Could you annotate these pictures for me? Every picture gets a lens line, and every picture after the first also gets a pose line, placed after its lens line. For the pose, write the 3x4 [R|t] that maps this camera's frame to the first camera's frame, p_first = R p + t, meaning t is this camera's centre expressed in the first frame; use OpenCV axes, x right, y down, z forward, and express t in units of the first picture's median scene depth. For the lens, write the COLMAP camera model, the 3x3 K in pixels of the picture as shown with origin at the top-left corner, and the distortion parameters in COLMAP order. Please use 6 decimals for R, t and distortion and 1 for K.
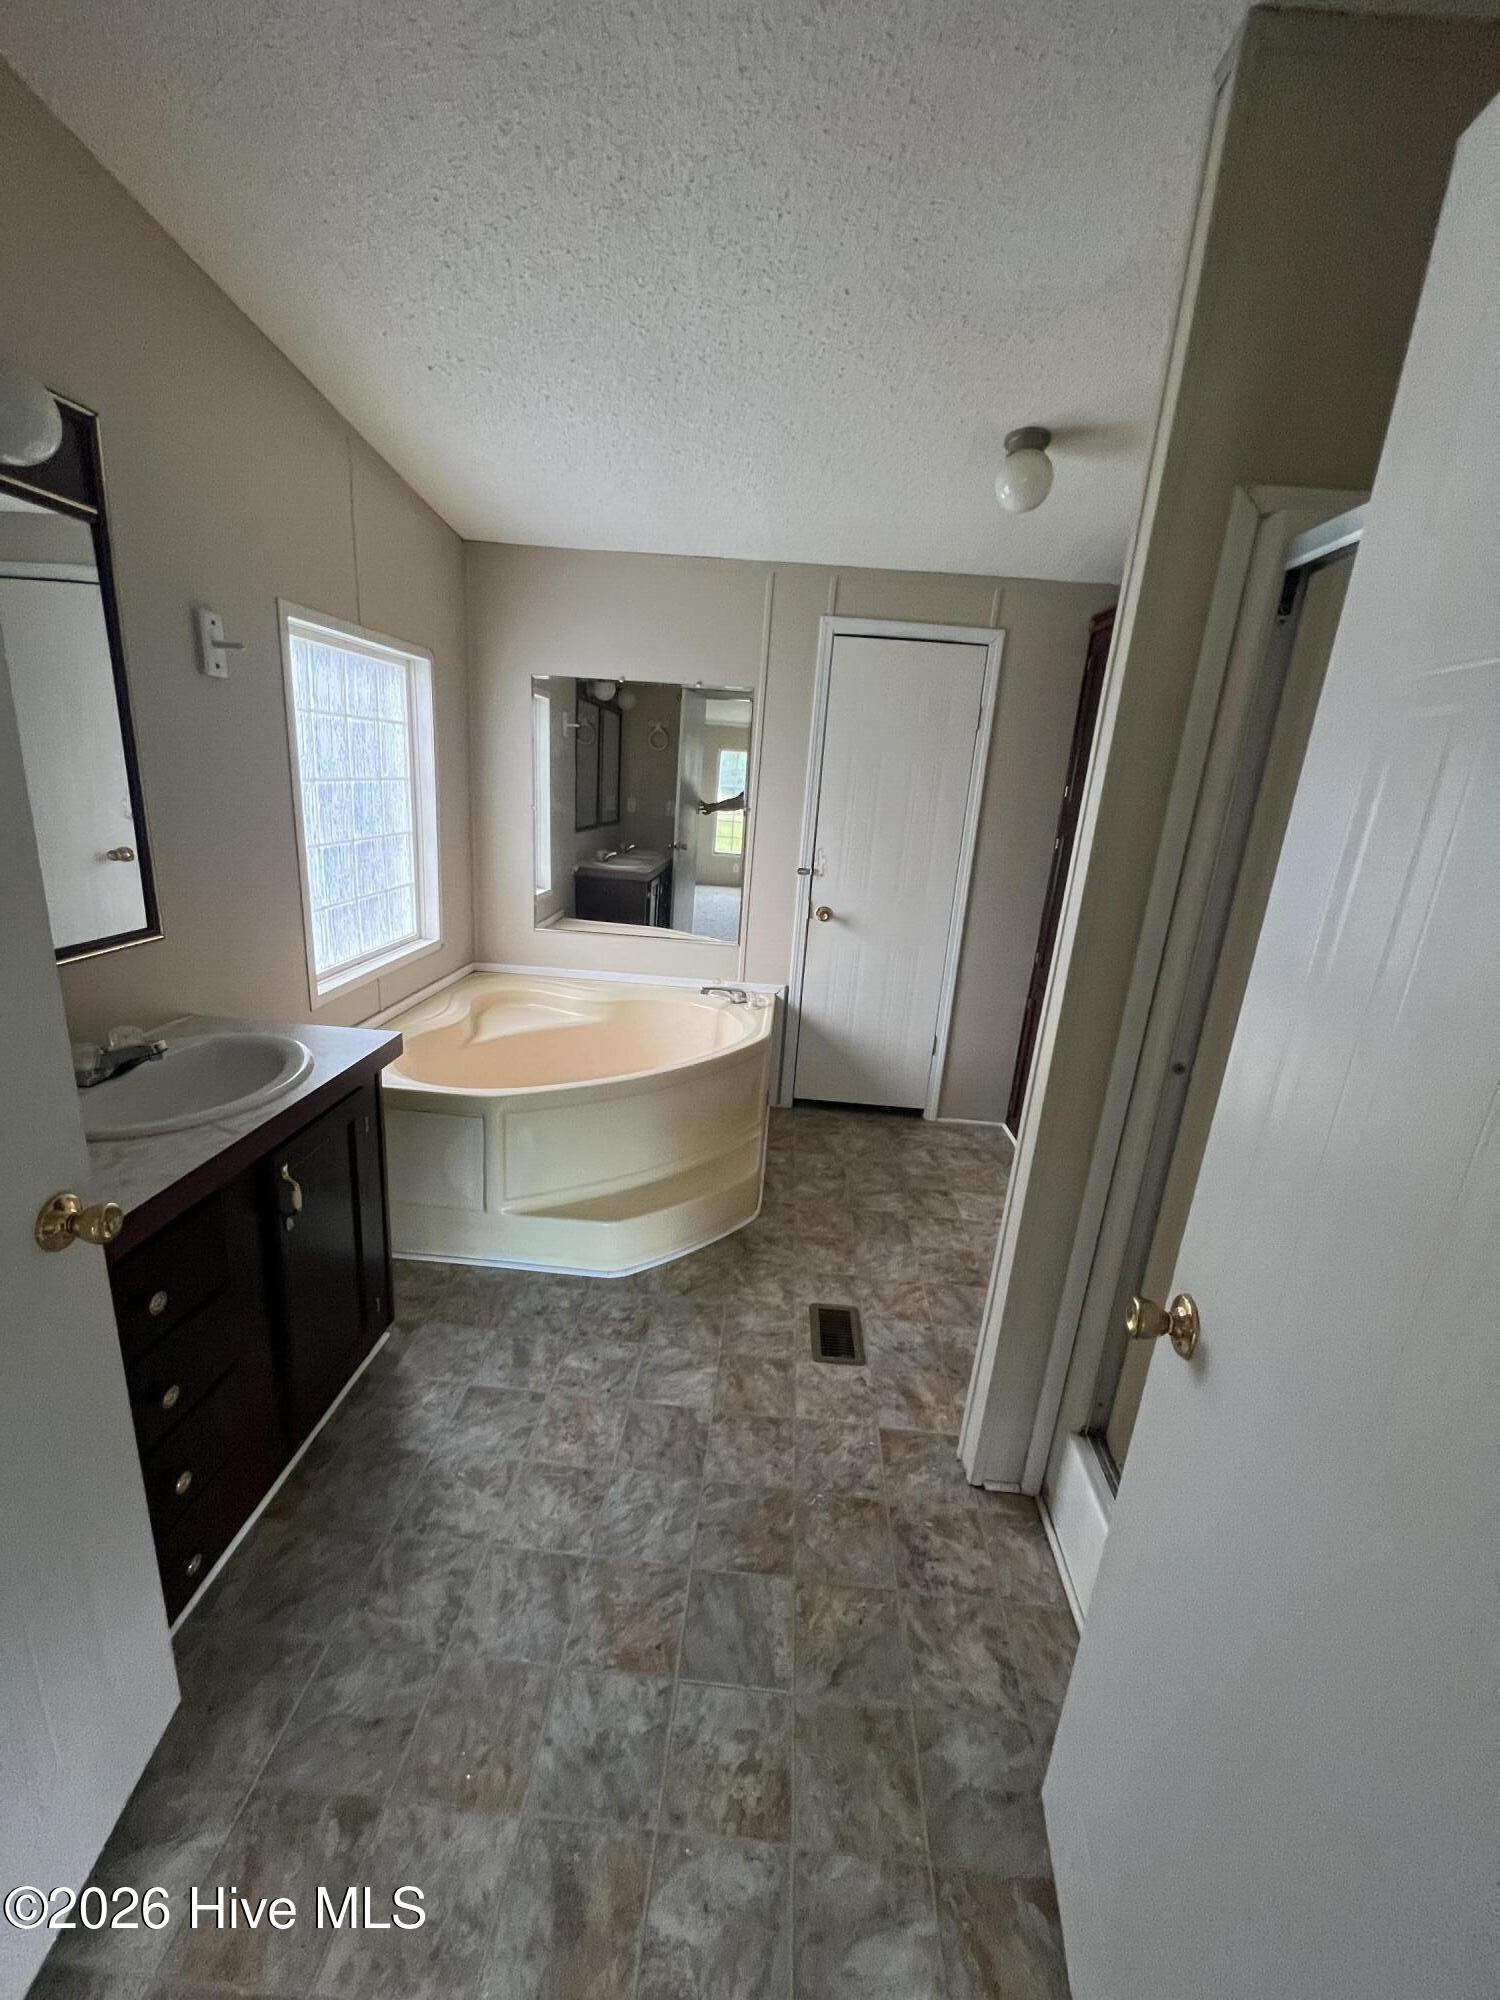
lens RADIAL K [[792.3, 0, 764.0], [0, 792.3, 990.3], [0, 0, 1]] dist [0.009317, -0.000712]
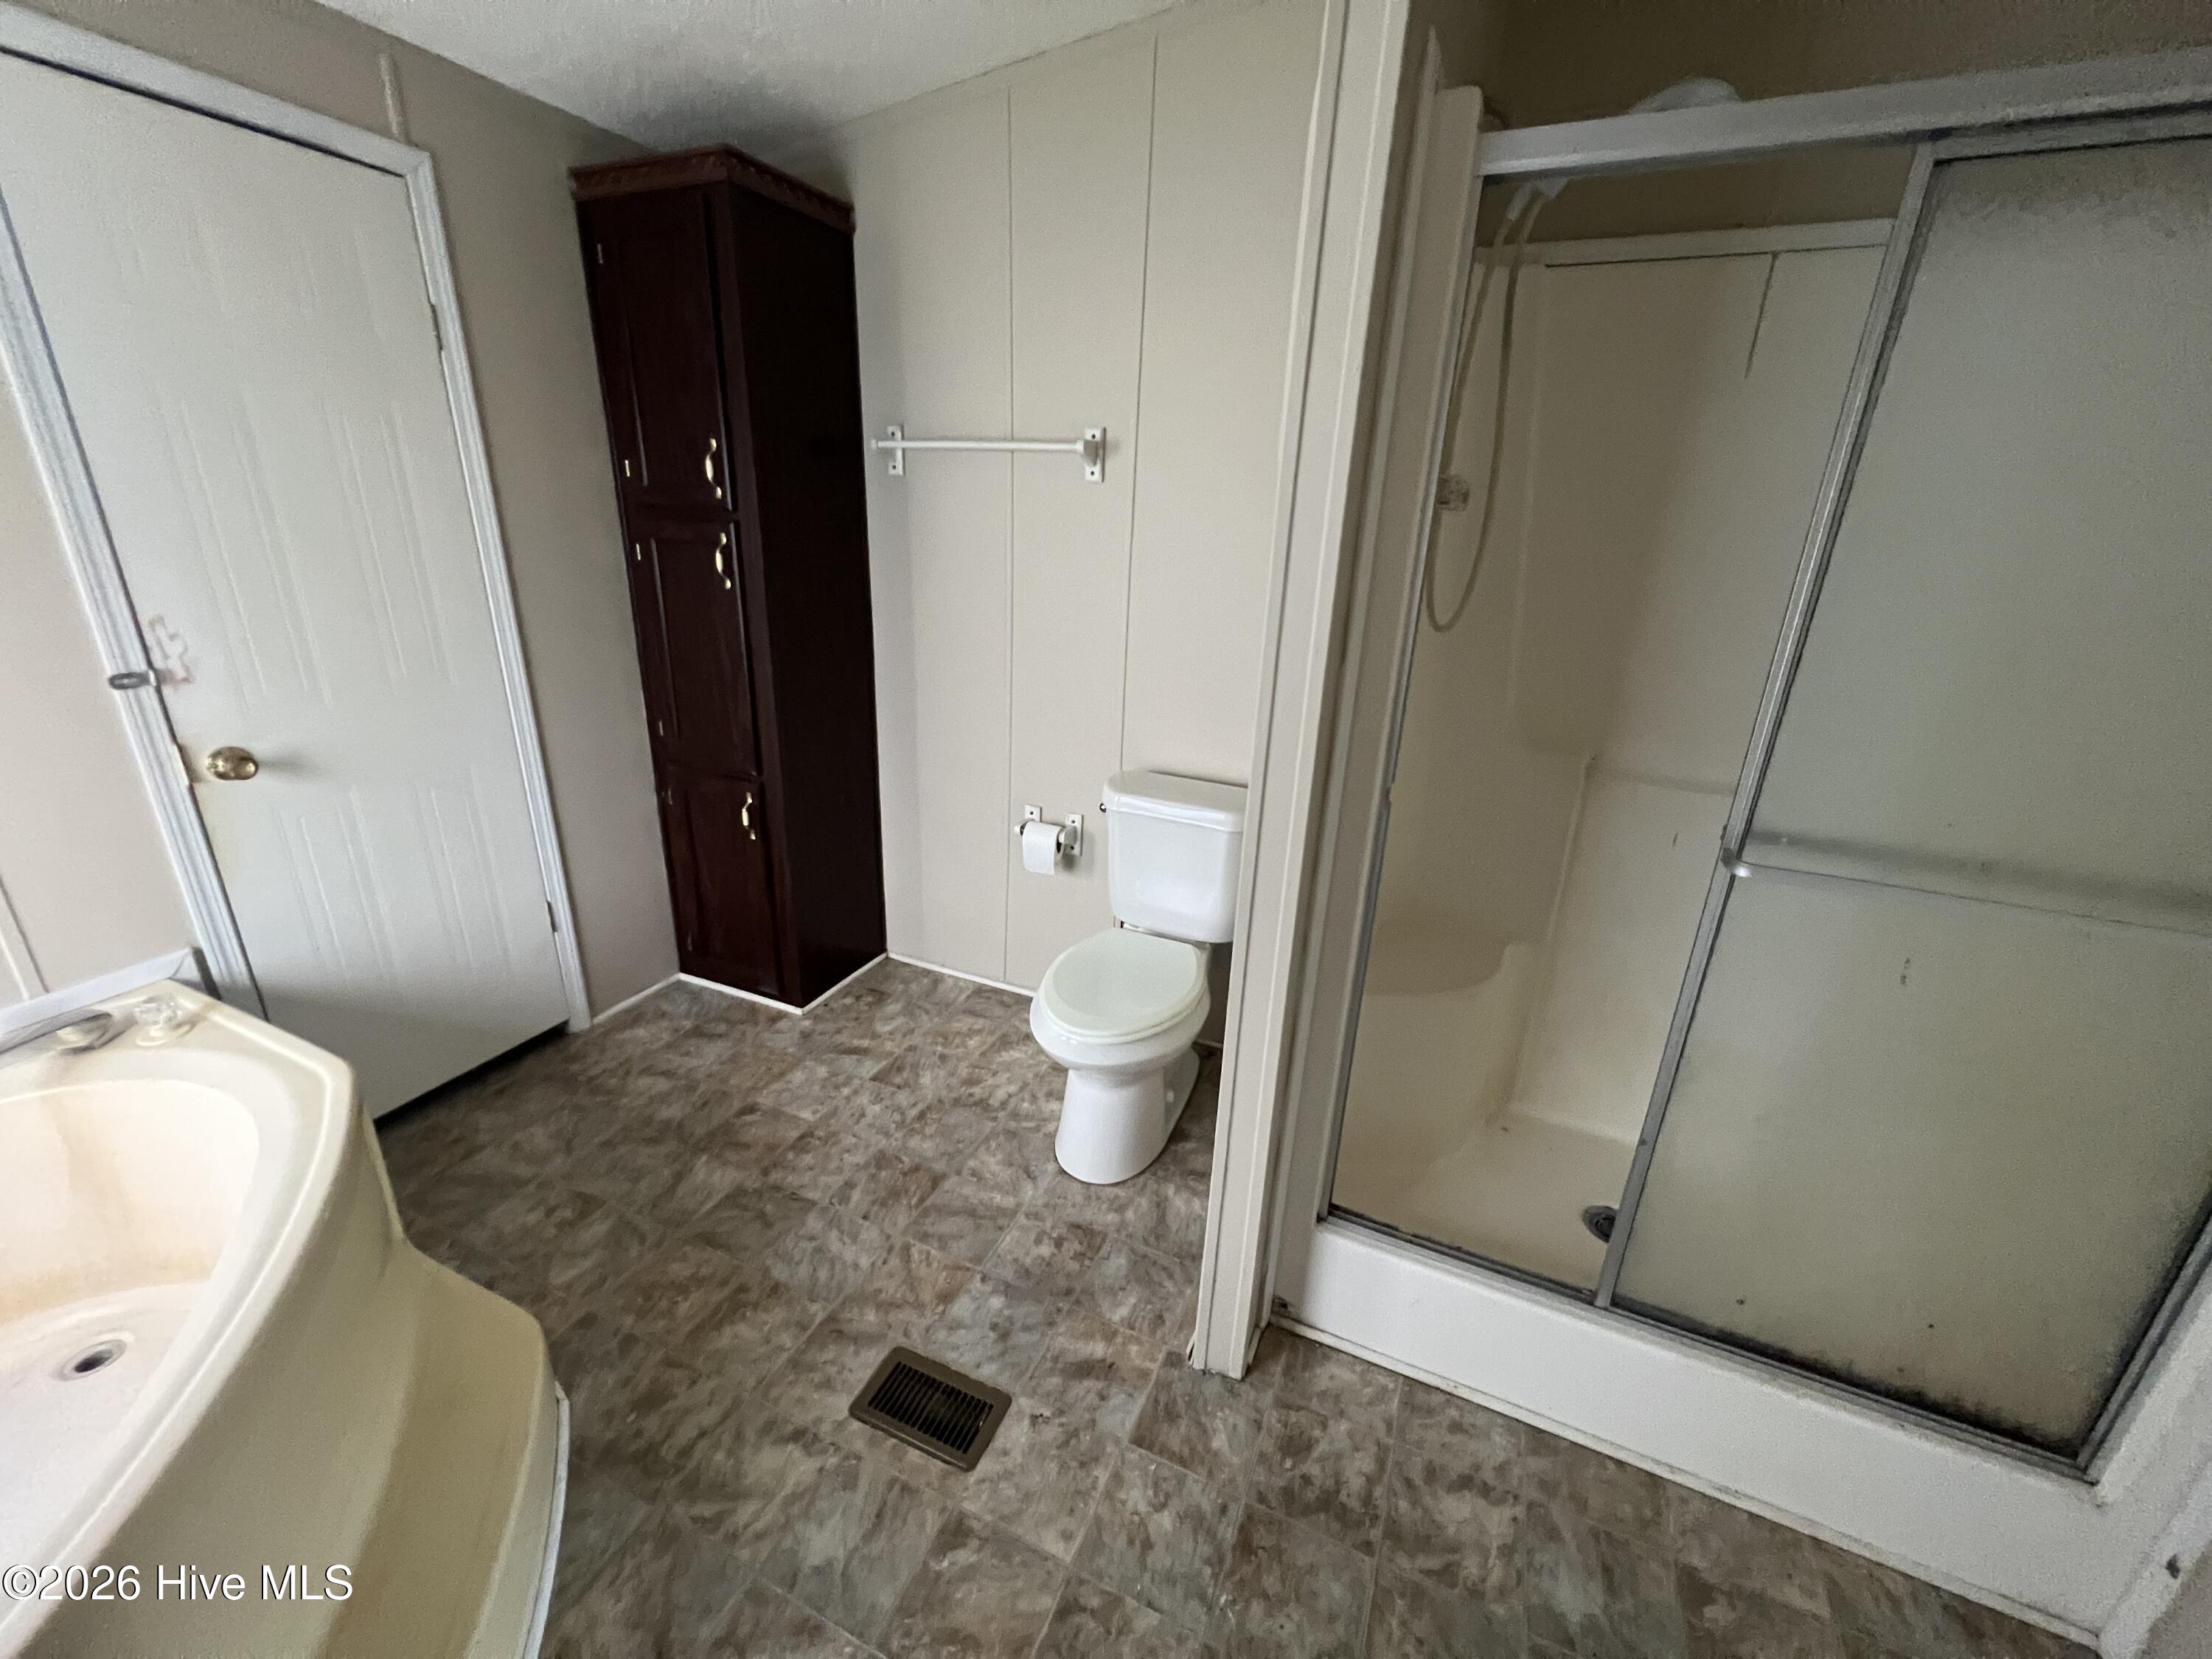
lens RADIAL K [[876.3, 0, 1118.8], [0, 876.3, 819.2], [0, 0, 1]] dist [0.009317, -0.000712]
pose [[0.376912, -0.357878, 0.854319, -0.250075], [0.235412, 0.929068, 0.285331, -0.133772], [-0.895834, 0.093573, 0.434425, 0.496393]]
